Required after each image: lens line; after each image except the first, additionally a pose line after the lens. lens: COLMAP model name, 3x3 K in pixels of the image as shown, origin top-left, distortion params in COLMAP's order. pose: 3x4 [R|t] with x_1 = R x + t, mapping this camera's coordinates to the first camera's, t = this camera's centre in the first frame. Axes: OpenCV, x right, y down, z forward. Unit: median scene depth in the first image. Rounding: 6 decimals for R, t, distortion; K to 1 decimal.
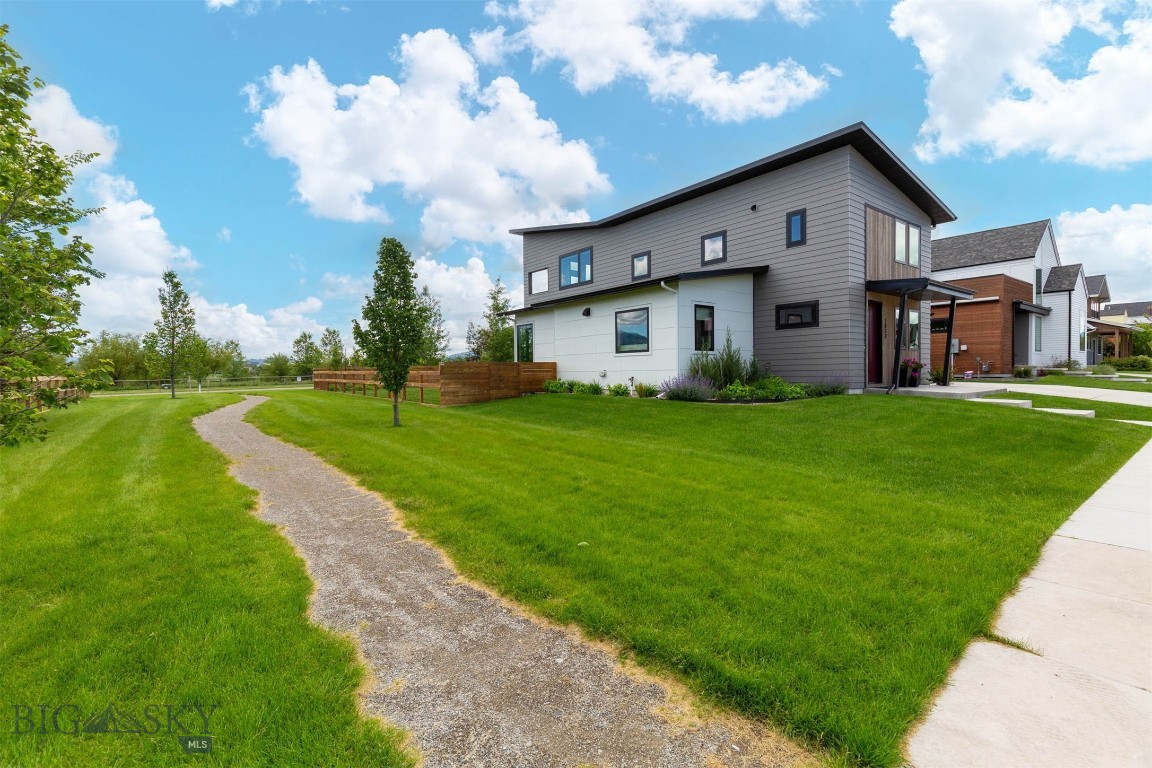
lens RADIAL K [[512.3, 0, 576.0], [0, 512.3, 384.0], [0, 0, 1]] dist [-0.000835, 0.000288]
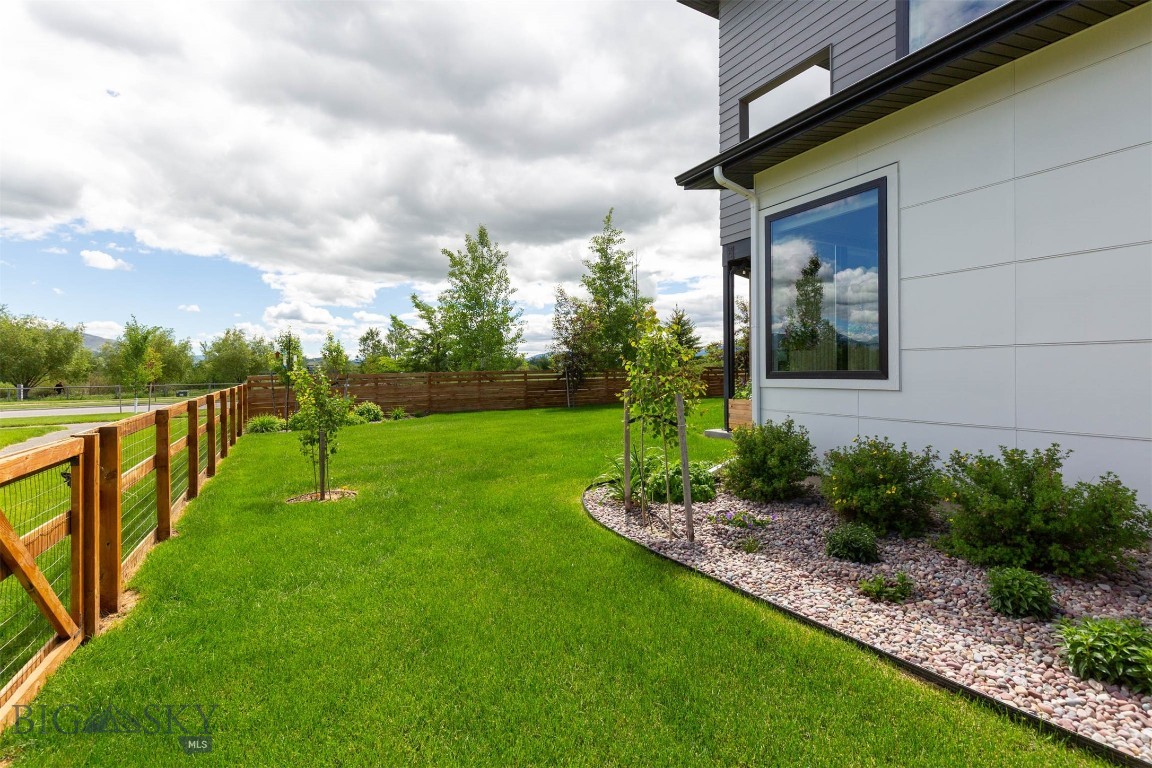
lens RADIAL K [[536.6, 0, 577.9], [0, 536.6, 368.2], [0, 0, 1]] dist [0.000487, 0.000023]
pose [[0.987430, 0.002099, -0.158041, -0.159758], [-0.007101, 0.999491, -0.031091, -0.033597], [0.157895, 0.031823, 0.986943, 0.723601]]
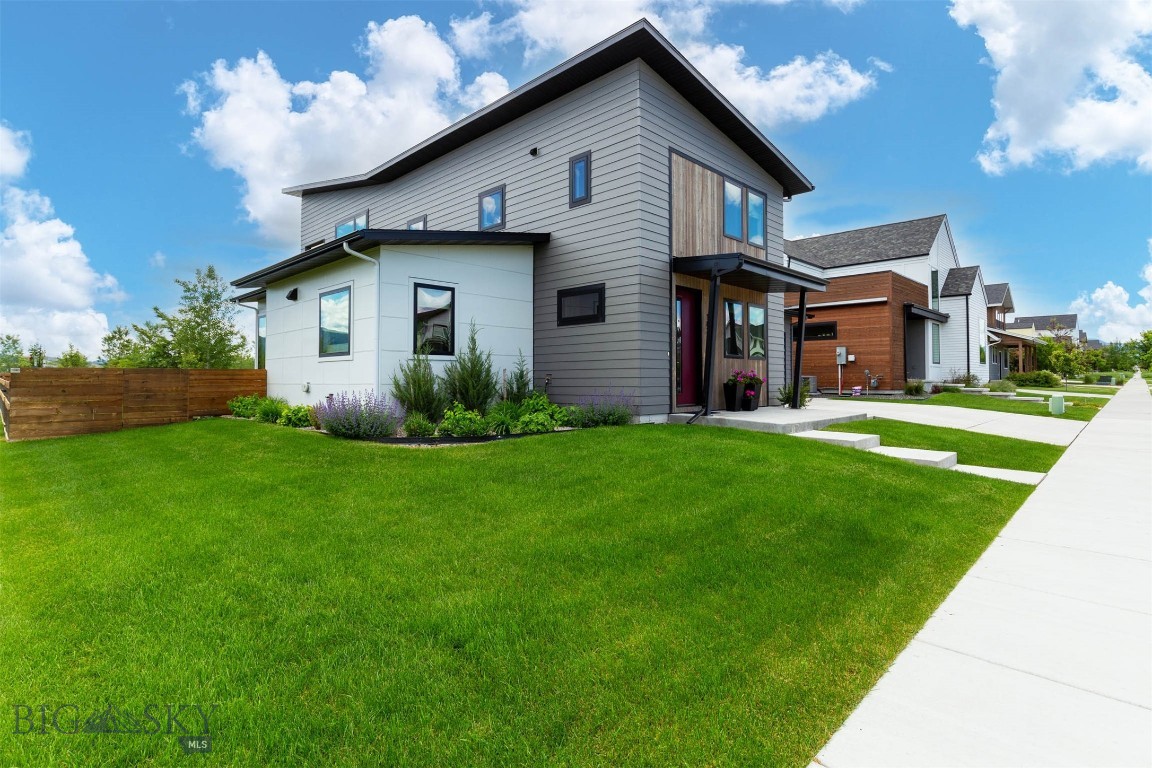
lens RADIAL K [[575.5, 0, 580.6], [0, 575.5, 362.4], [0, 0, 1]] dist [-0.001108, -0.000546]
pose [[0.989144, 0.014696, 0.146210, 0.199970], [-0.006590, 0.998422, -0.055768, -0.009859], [-0.146799, 0.054199, 0.987680, 0.156098]]
